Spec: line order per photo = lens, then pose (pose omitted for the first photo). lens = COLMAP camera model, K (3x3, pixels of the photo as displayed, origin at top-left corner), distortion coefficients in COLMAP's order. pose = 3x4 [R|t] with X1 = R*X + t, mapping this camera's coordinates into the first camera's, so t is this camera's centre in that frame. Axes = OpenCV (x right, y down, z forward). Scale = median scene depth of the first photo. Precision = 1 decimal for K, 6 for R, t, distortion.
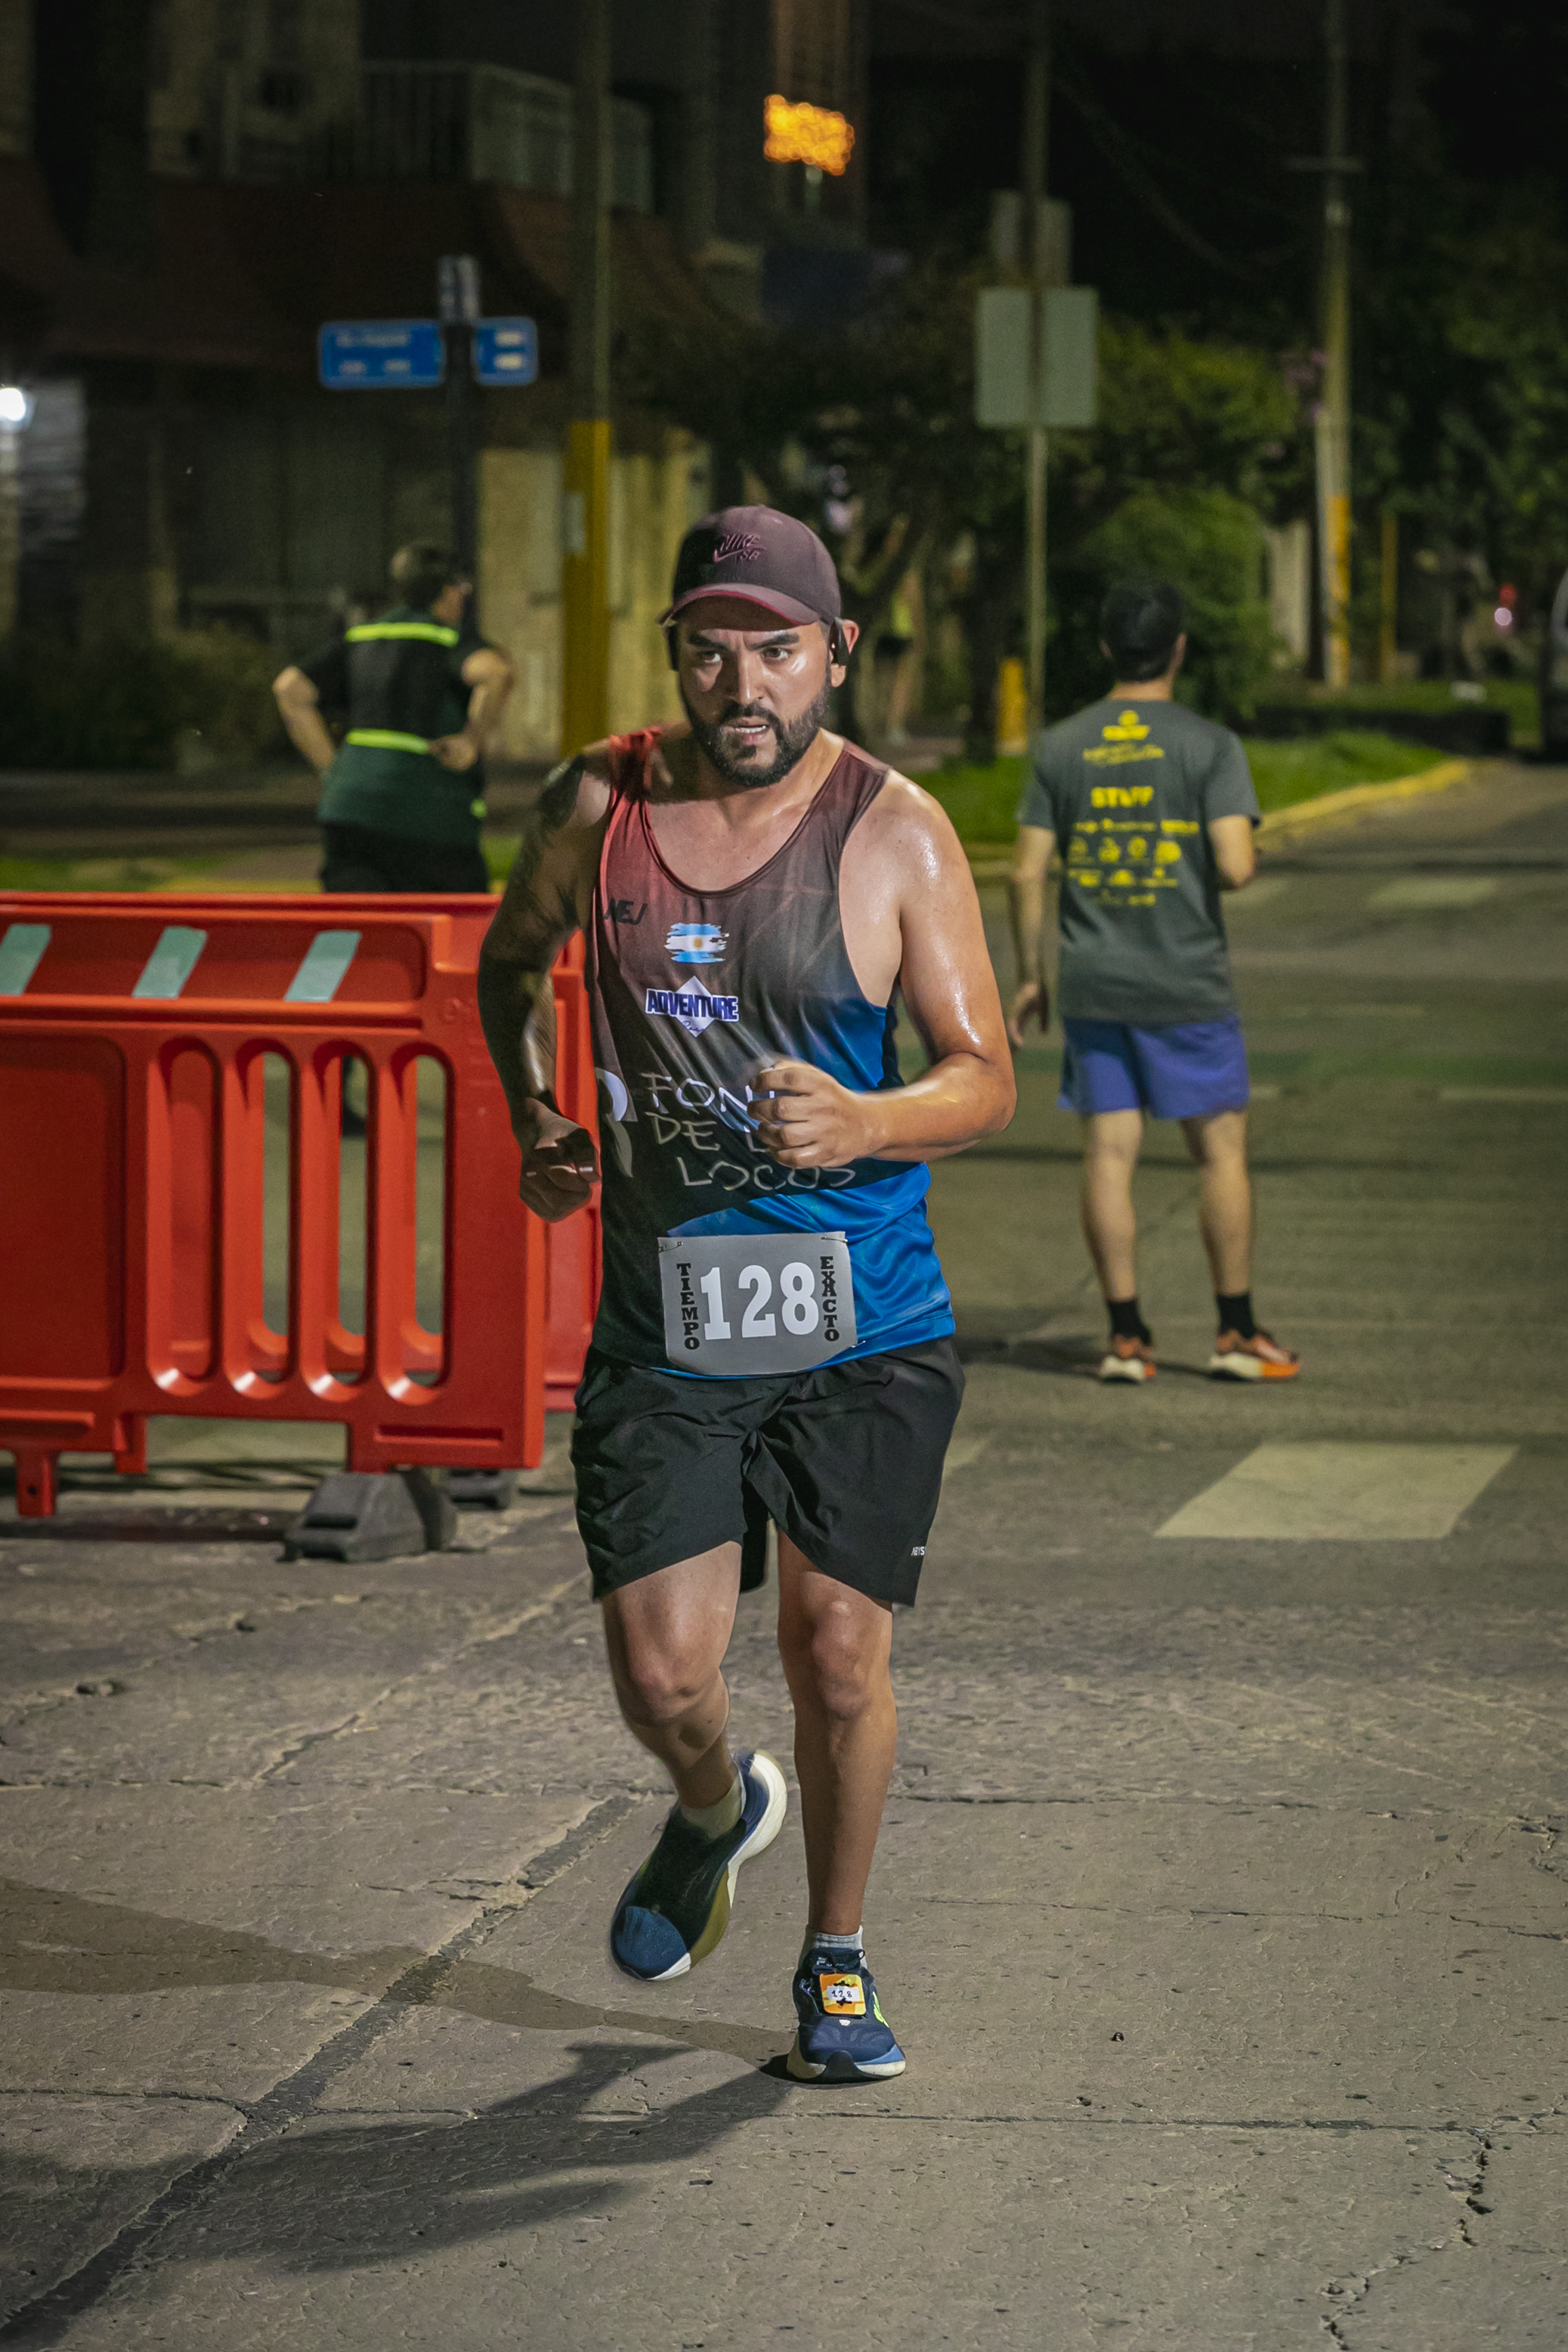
lens RADIAL K [[8798.7, 0, 784.0], [0, 8798.7, 1176.0], [0, 0, 1]] dist [-0.348371, -1.887316]
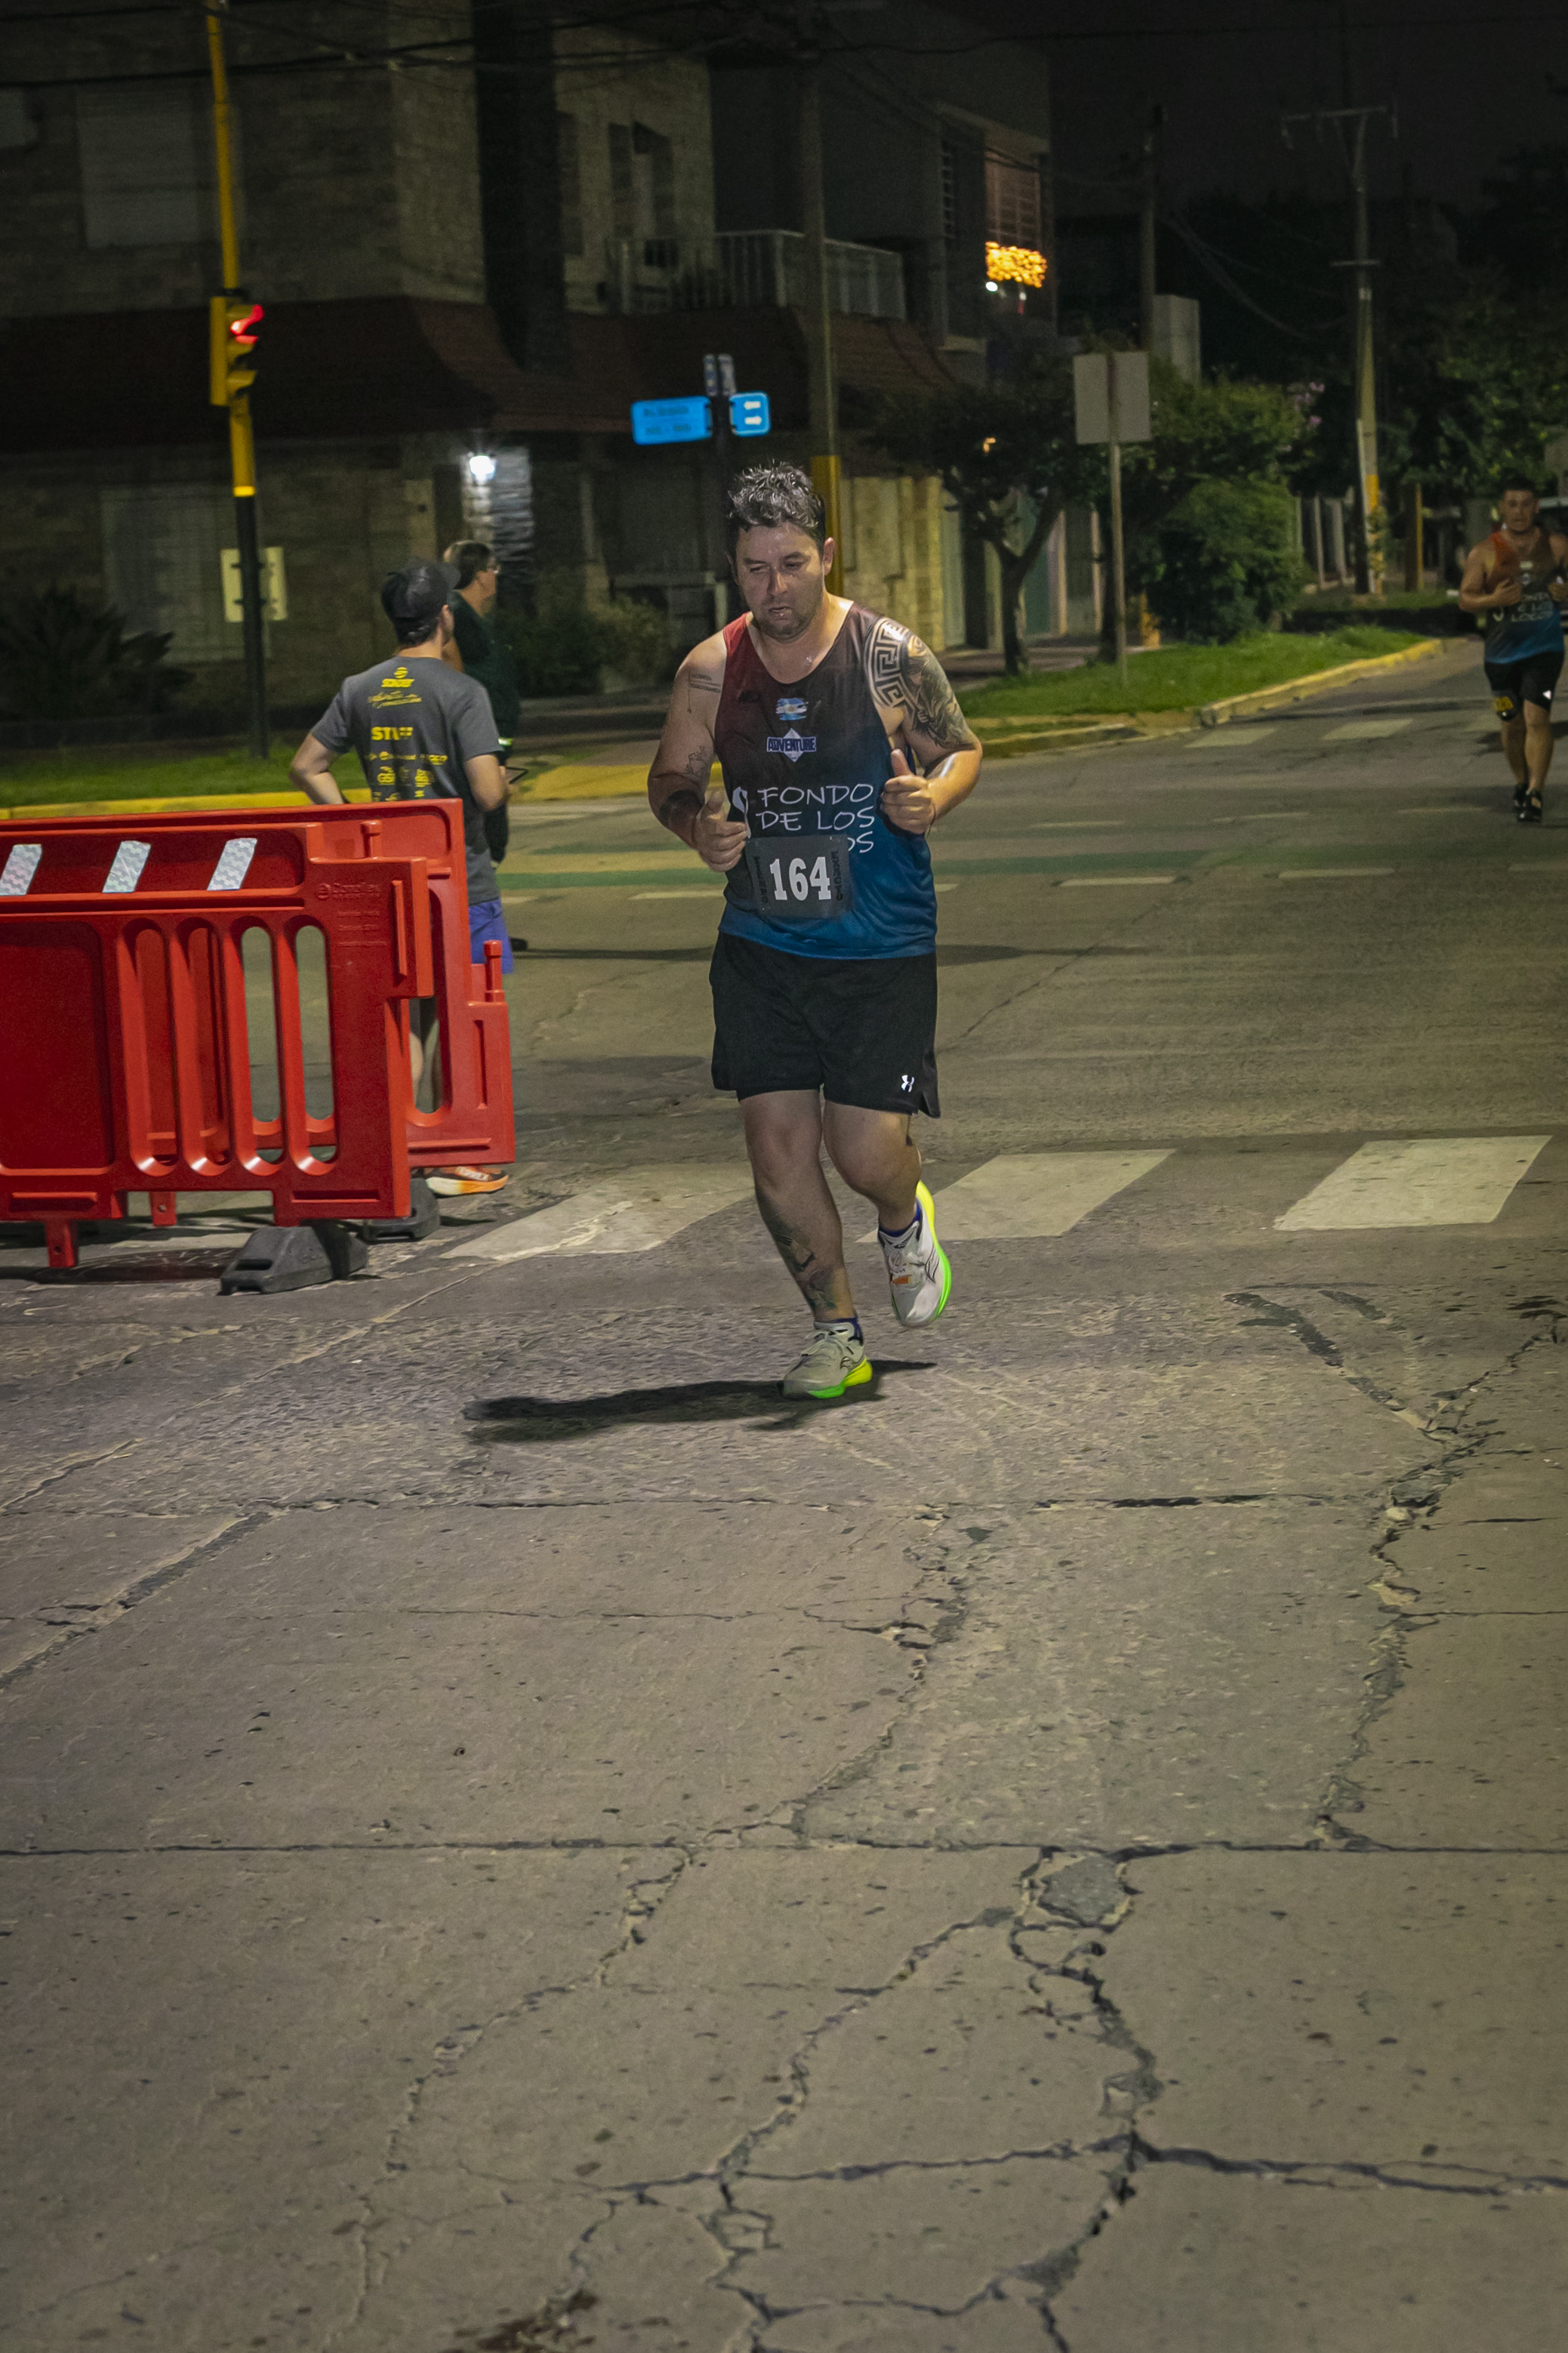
lens RADIAL K [[5171.9, 0, 836.3], [0, 5171.9, 1164.5], [0, 0, 1]] dist [0.233751, -0.629866]
pose [[0.996780, -0.048541, -0.063826, 0.091772], [0.051629, 0.997528, 0.047659, -0.010509], [0.061355, -0.050801, 0.996822, 0.184109]]
